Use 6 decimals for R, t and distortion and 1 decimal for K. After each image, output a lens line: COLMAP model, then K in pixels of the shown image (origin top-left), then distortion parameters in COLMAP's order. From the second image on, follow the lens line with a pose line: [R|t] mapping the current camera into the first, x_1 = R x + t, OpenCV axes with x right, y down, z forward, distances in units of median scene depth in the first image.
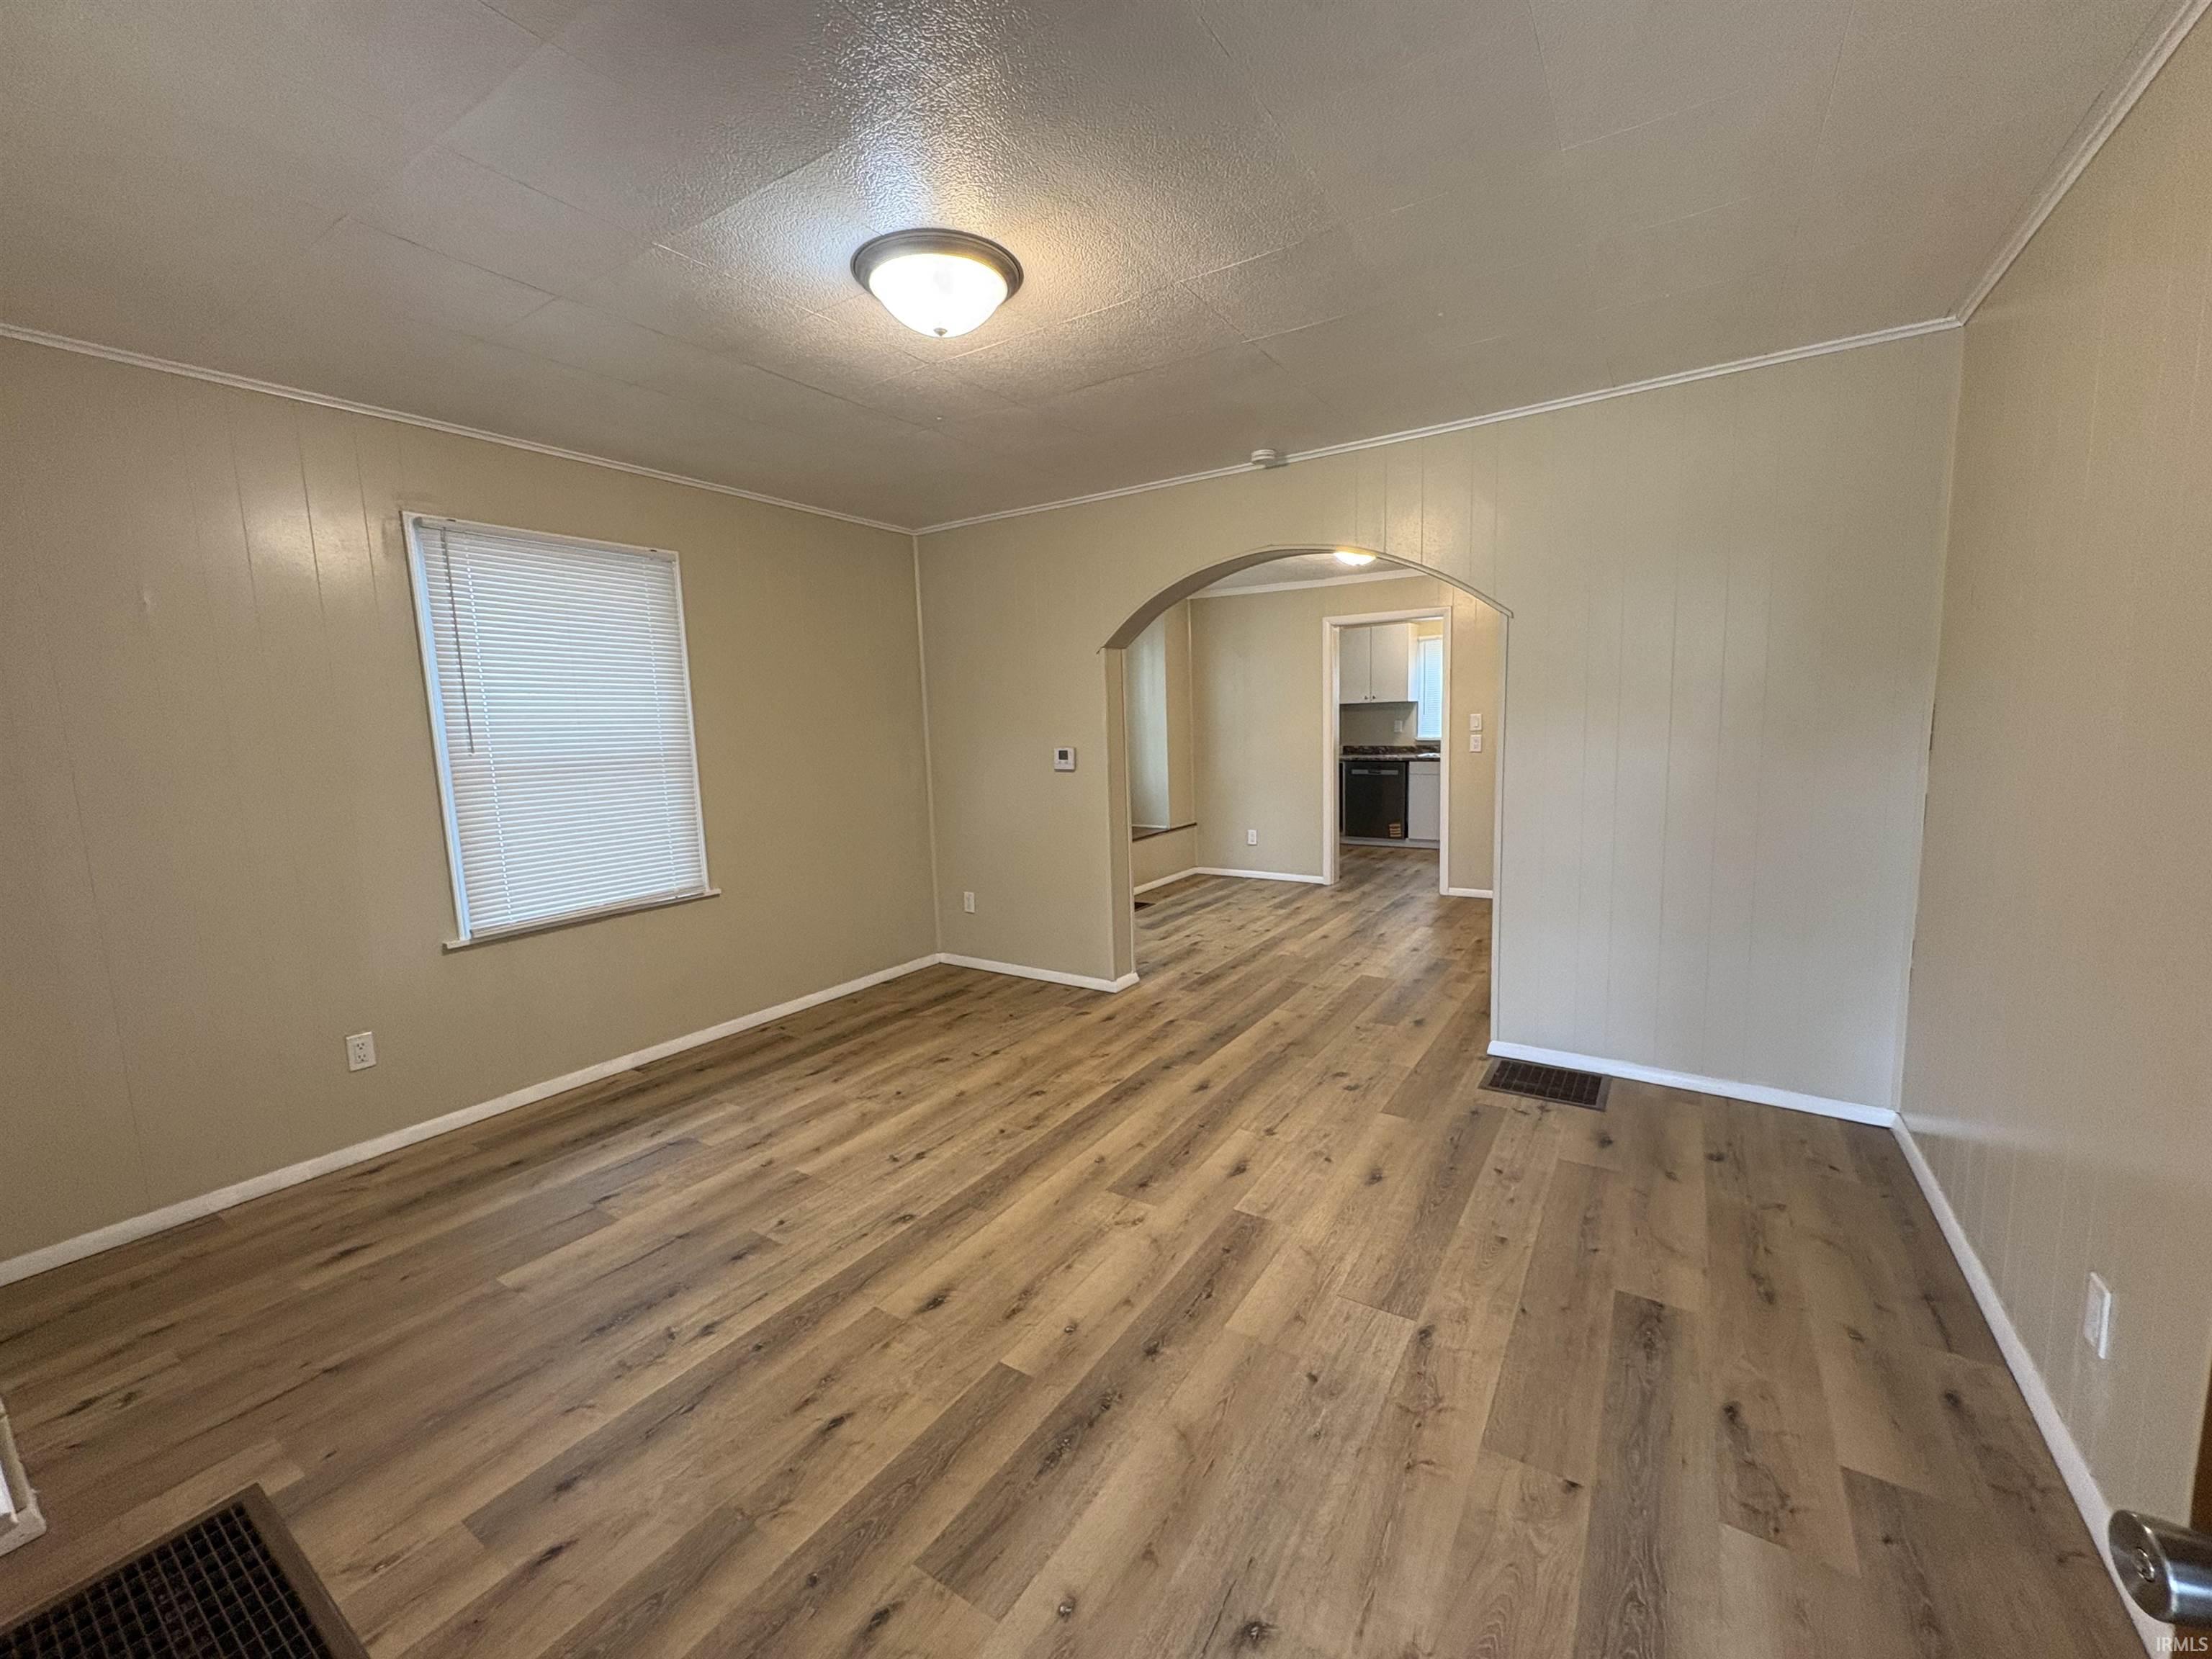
lens RADIAL K [[884.0, 0, 1120.7], [0, 884.0, 827.3], [0, 0, 1]] dist [0.000108, -0.000301]
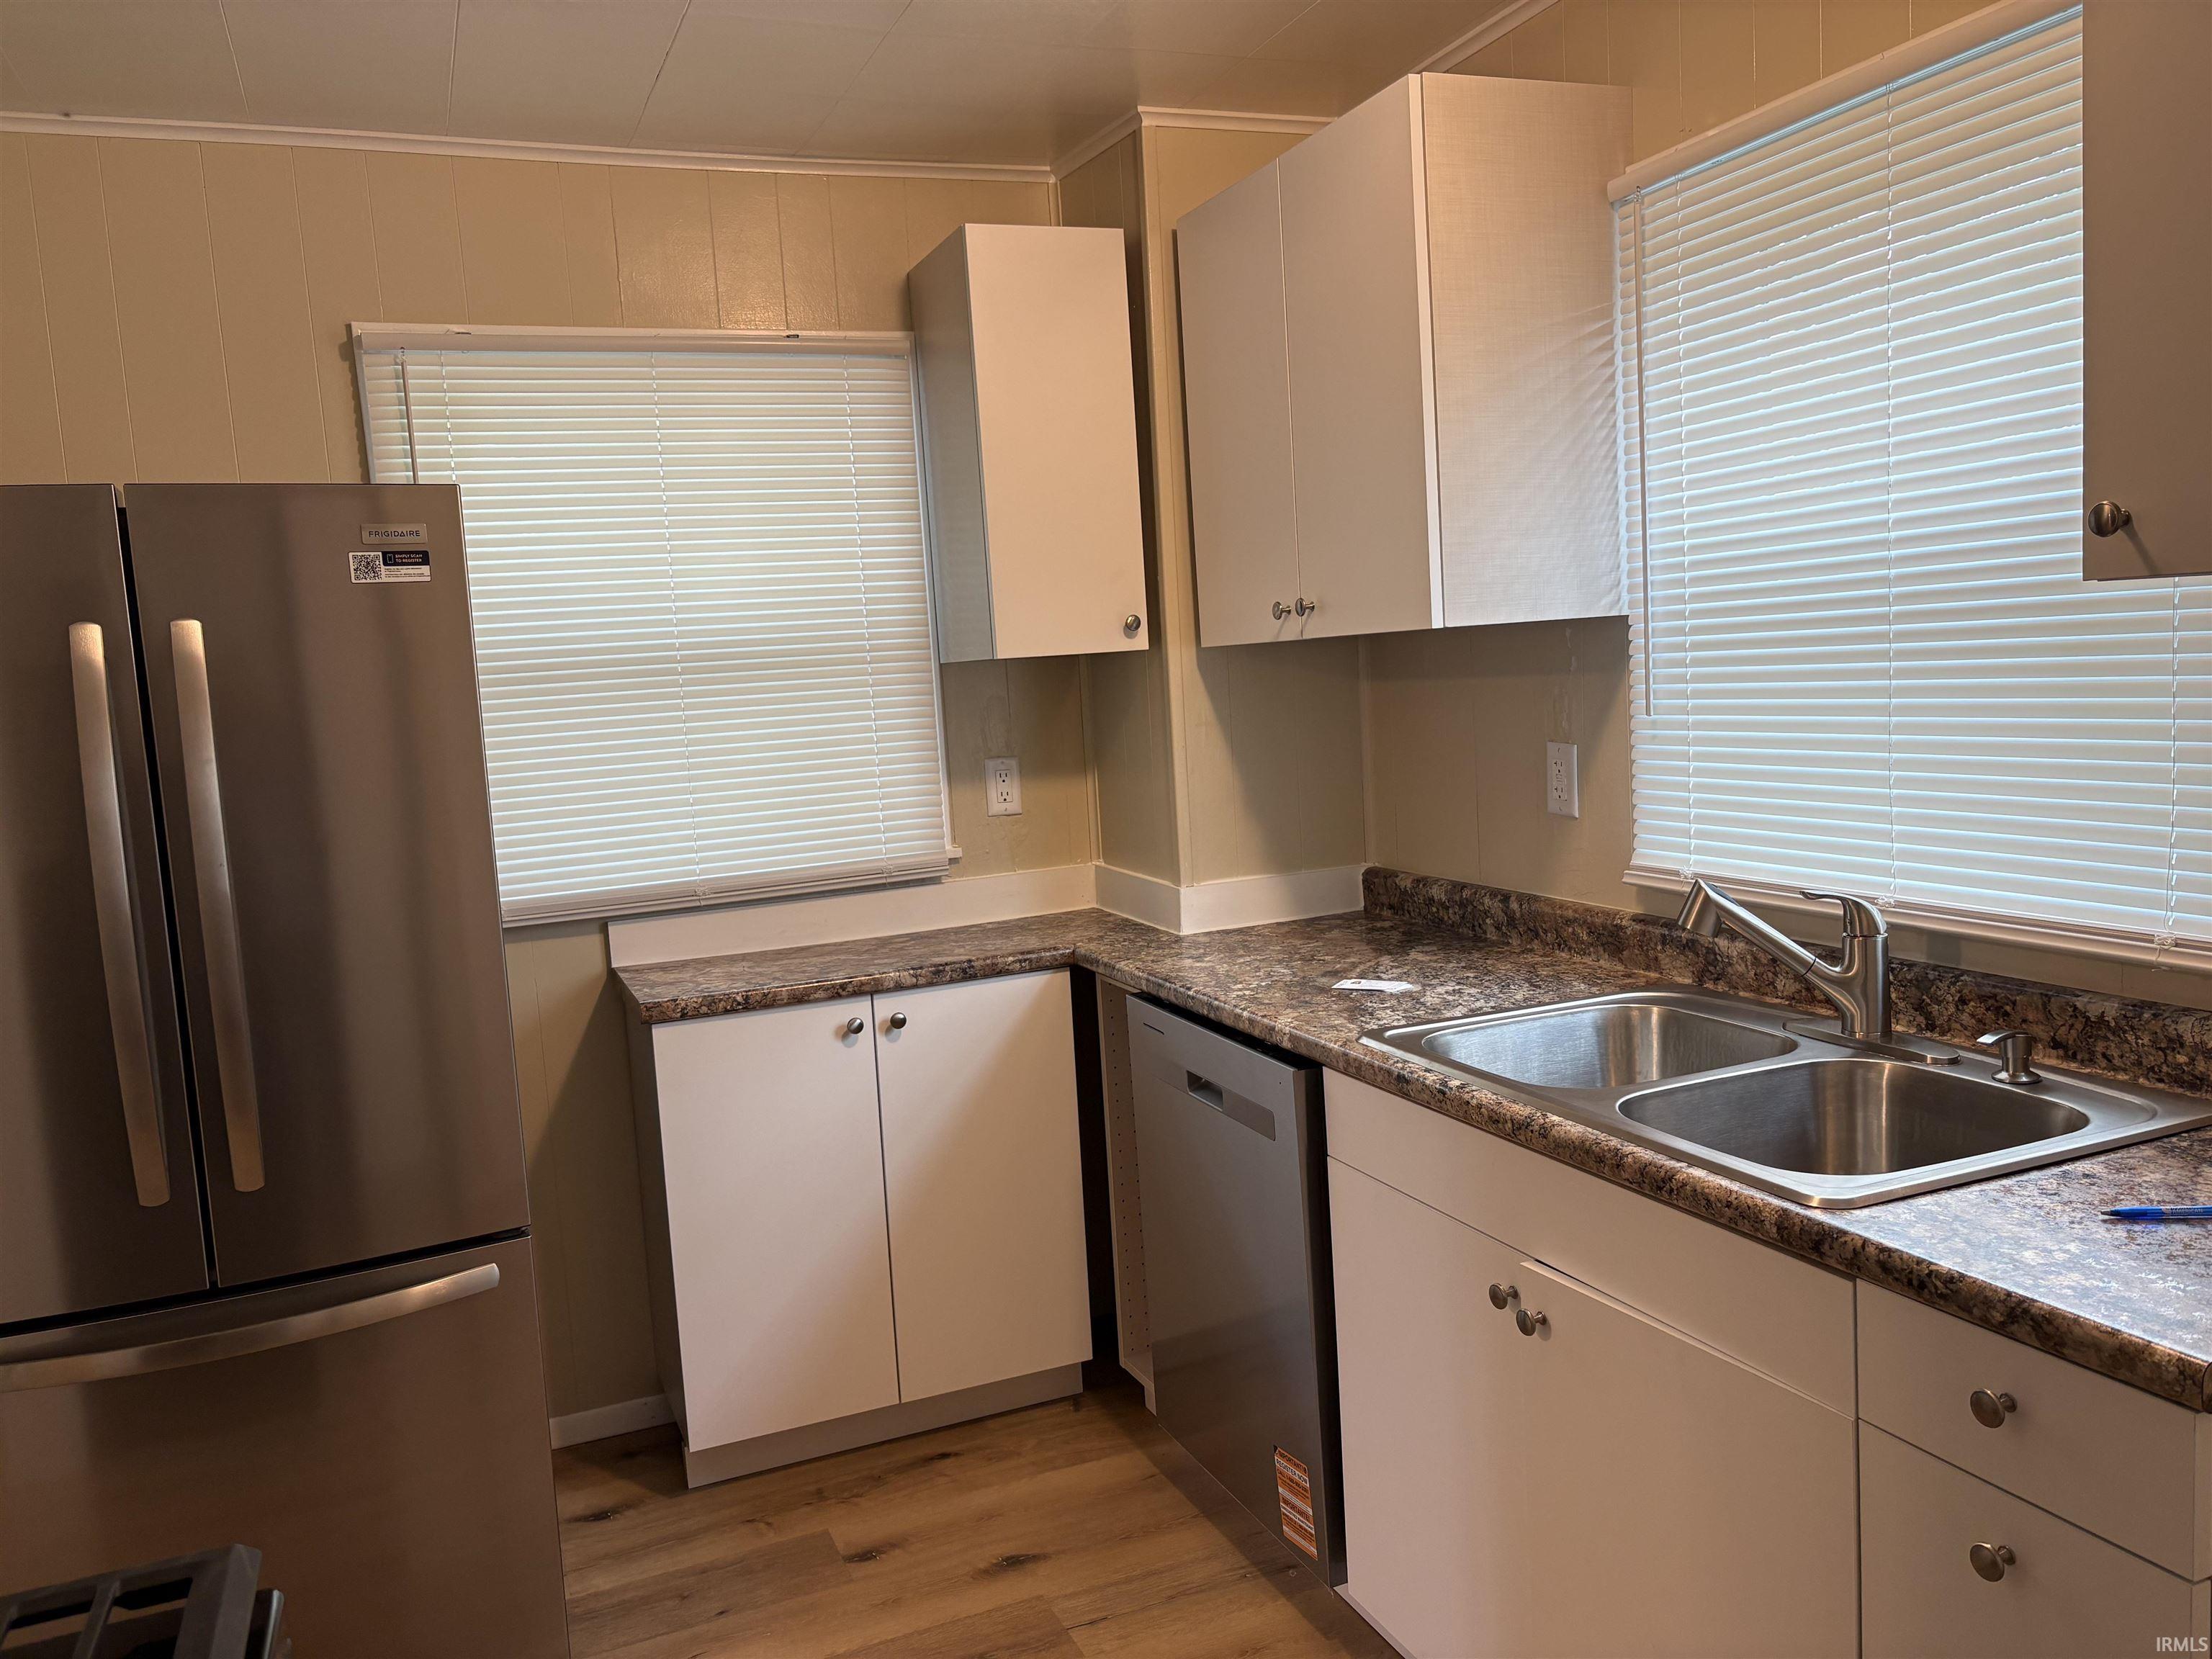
lens RADIAL K [[1643.7, 0, 1091.6], [0, 1643.7, 829.1], [0, 0, 1]] dist [0.006907, -0.000087]
pose [[0.820814, 0.037443, -0.569967, 0.497609], [-0.033366, 0.999288, 0.017596, -0.129848], [0.570220, 0.004574, 0.821479, 0.859525]]
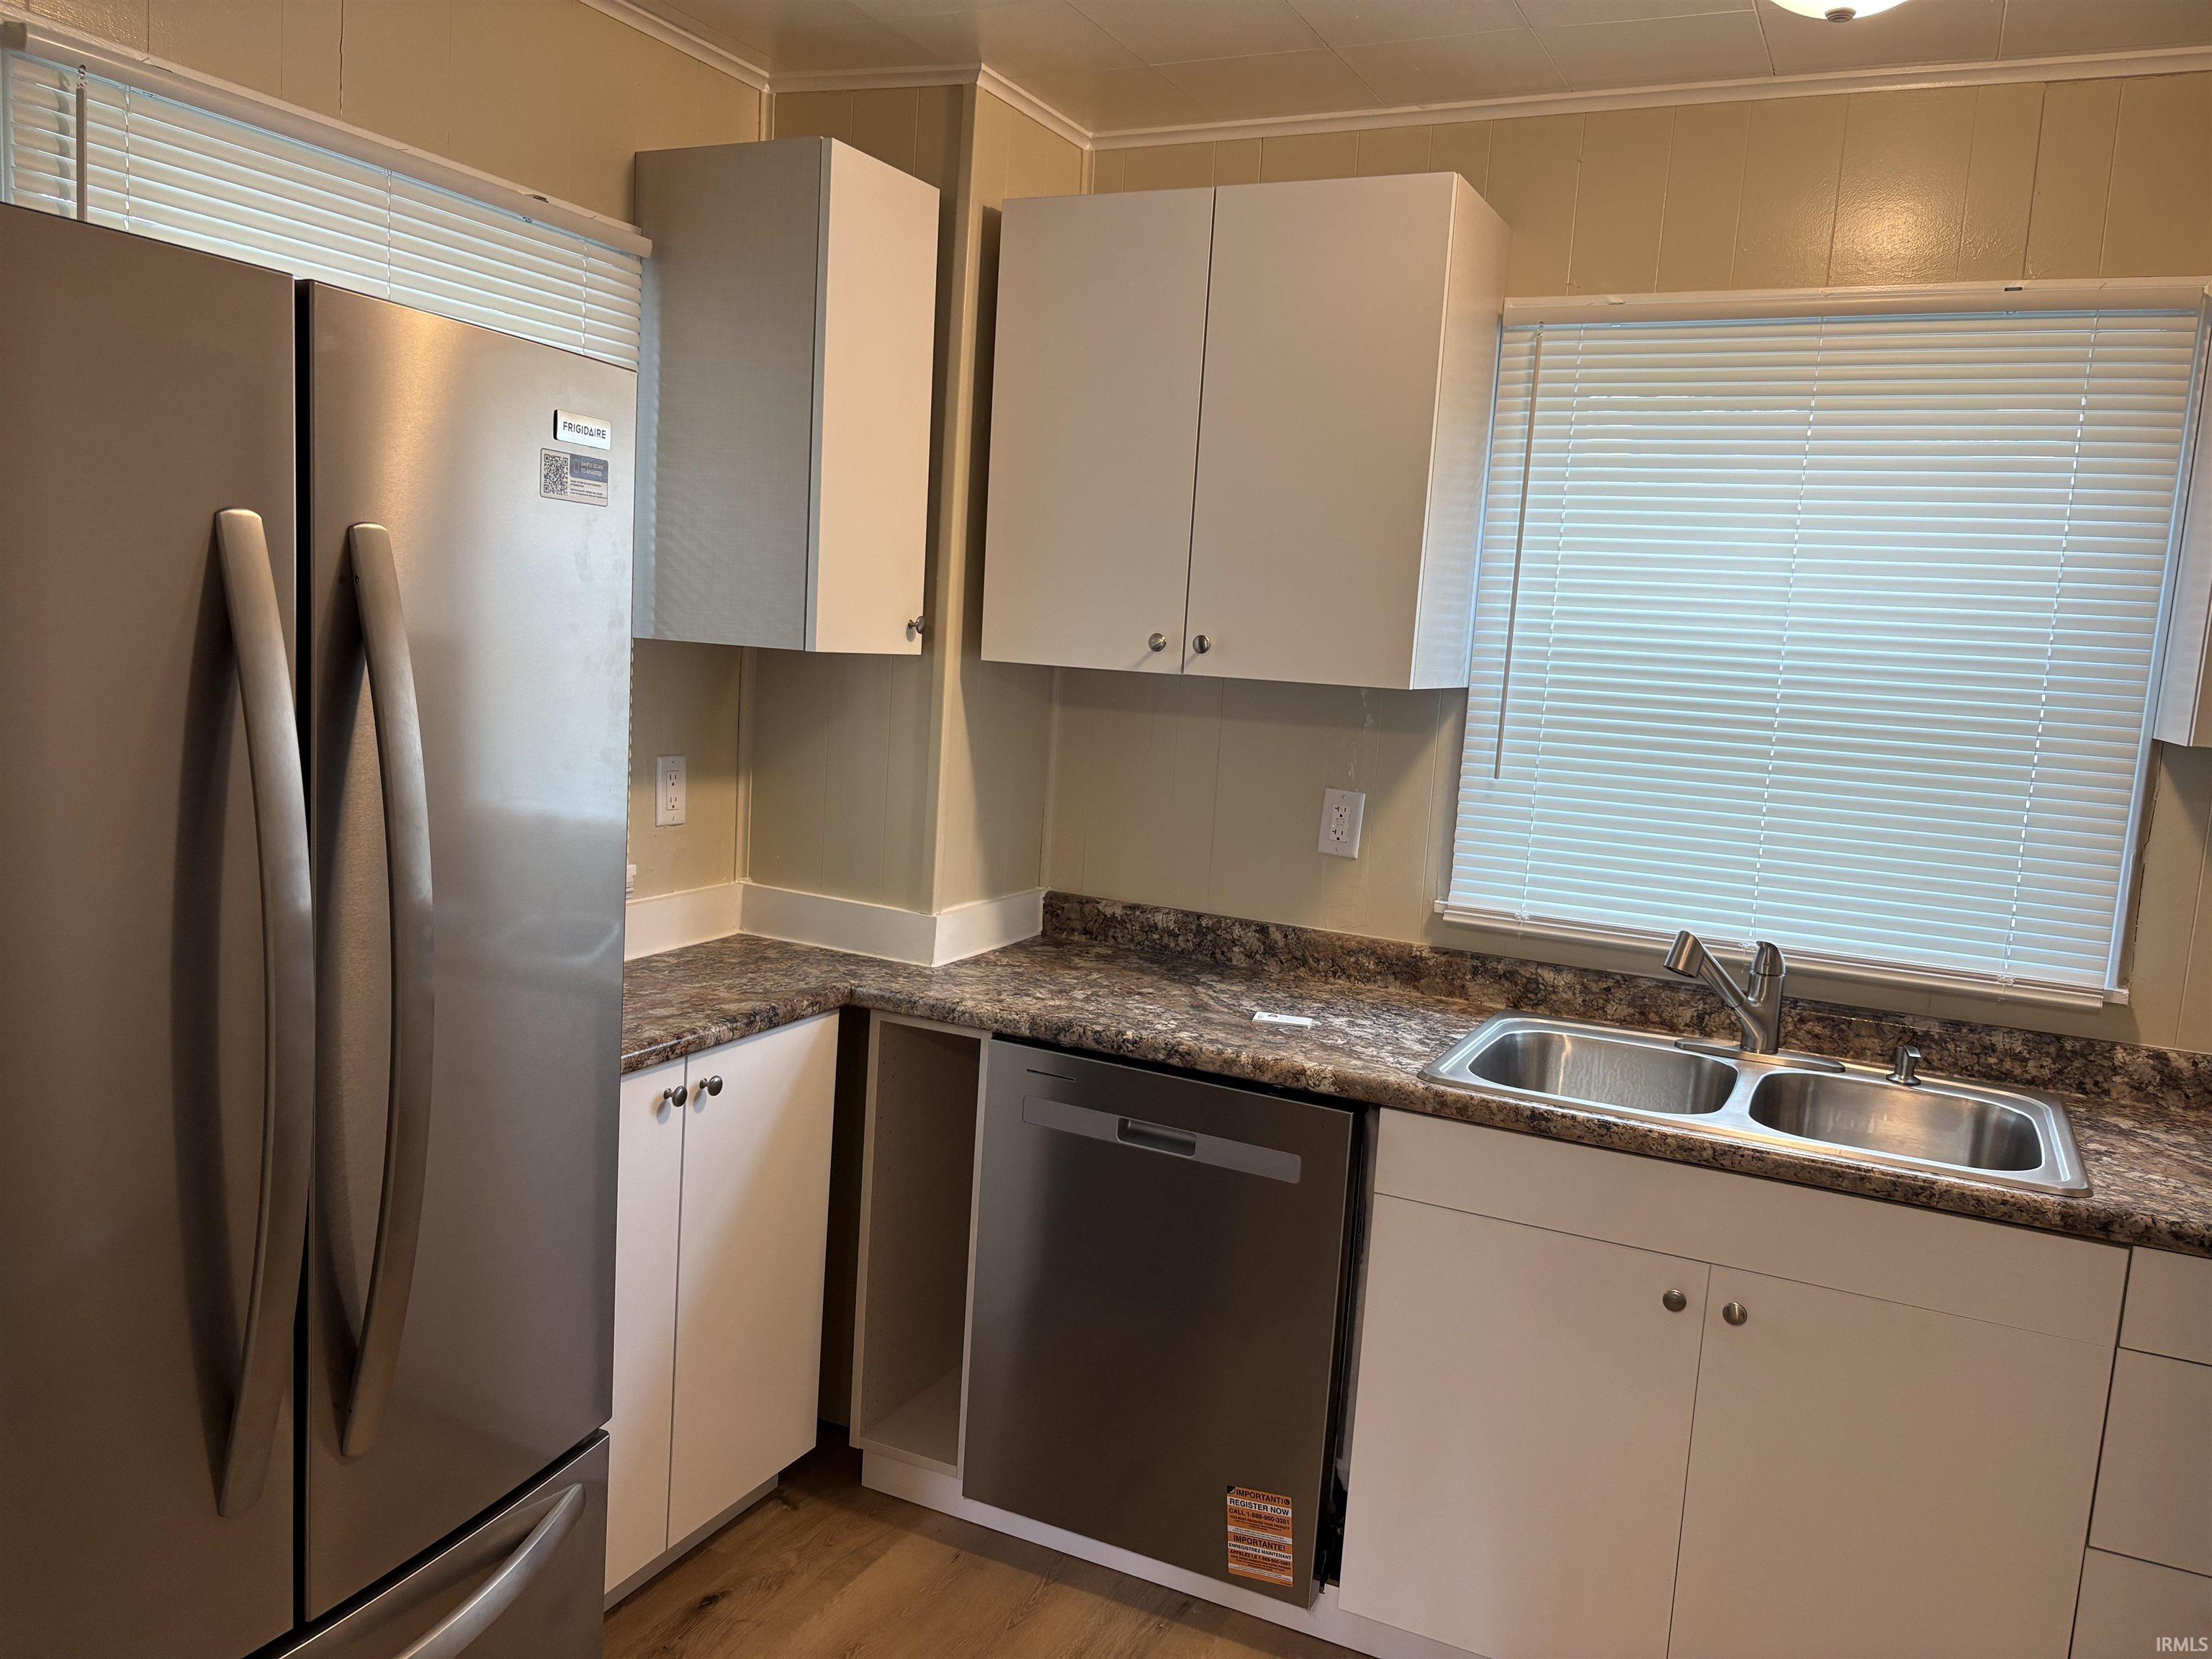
lens RADIAL K [[1643.7, 0, 1091.6], [0, 1643.7, 829.1], [0, 0, 1]] dist [0.006907, -0.000087]
pose [[0.989300, 0.078109, 0.123225, 0.272285], [-0.078004, 0.996937, -0.005681, -0.129360], [-0.123291, -0.003992, 0.992363, 0.828392]]
